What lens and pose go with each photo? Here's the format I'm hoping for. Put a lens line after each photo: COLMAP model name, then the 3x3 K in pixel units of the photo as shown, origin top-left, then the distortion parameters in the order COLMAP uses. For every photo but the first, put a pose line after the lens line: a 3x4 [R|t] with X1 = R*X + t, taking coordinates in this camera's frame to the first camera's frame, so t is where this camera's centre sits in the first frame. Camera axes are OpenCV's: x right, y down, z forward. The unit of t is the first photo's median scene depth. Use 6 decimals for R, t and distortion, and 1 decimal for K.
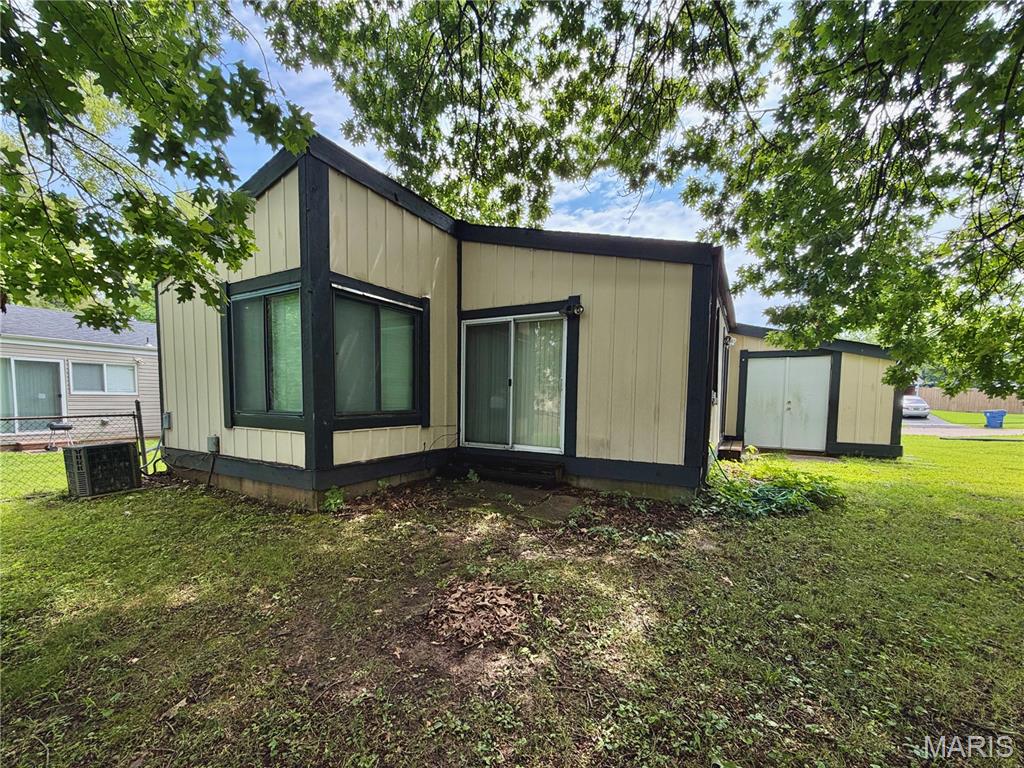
lens RADIAL K [[416.3, 0, 510.2], [0, 416.3, 428.0], [0, 0, 1]] dist [0.002487, 0.000175]
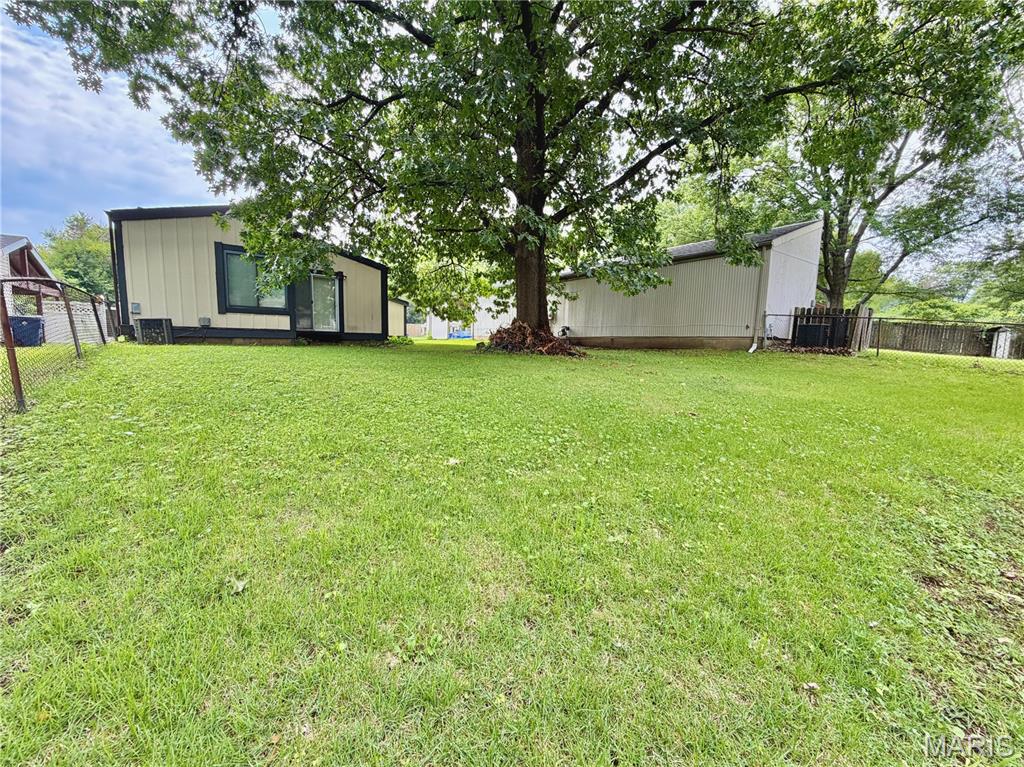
lens RADIAL K [[406.4, 0, 506.0], [0, 406.4, 385.1], [0, 0, 1]] dist [-0.001534, -0.000191]
pose [[0.408580, -0.101788, 0.907029, -1.750752], [0.048559, 0.994779, 0.089761, 0.212793], [-0.911430, 0.007369, 0.411389, -0.971090]]
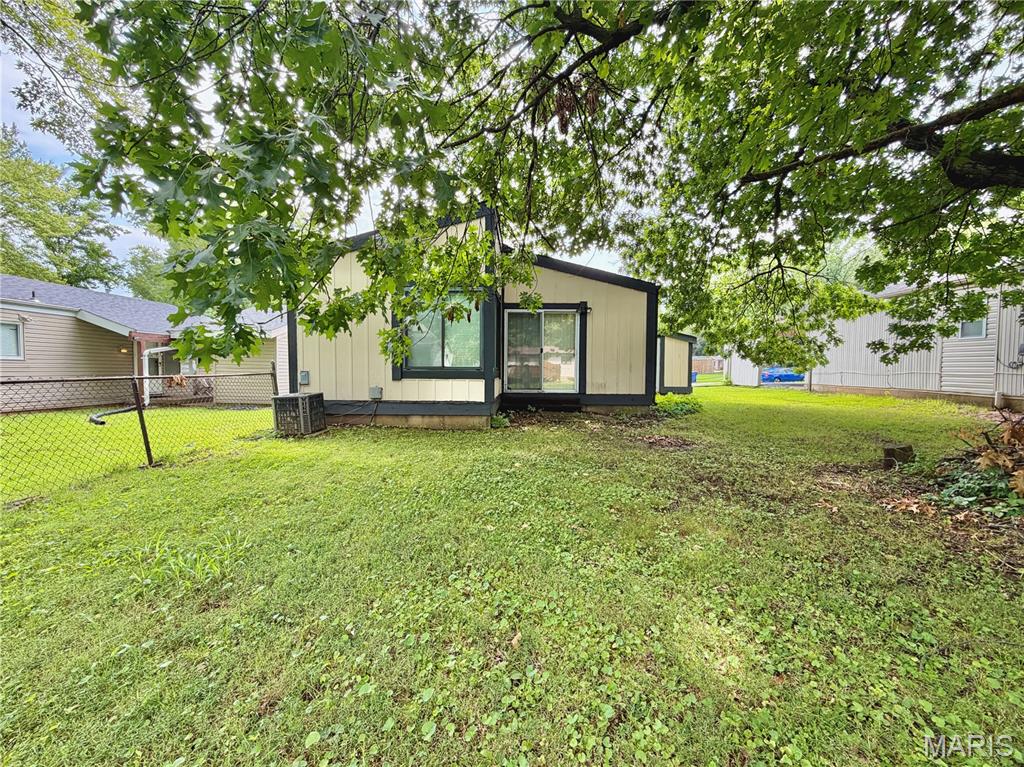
lens RADIAL K [[406.4, 0, 506.0], [0, 406.4, 385.1], [0, 0, 1]] dist [-0.001534, -0.000191]
pose [[0.890585, -0.025398, 0.454107, -0.871054], [0.037480, 0.999142, -0.017622, 0.048150], [-0.453270, 0.032714, 0.890773, -0.336947]]
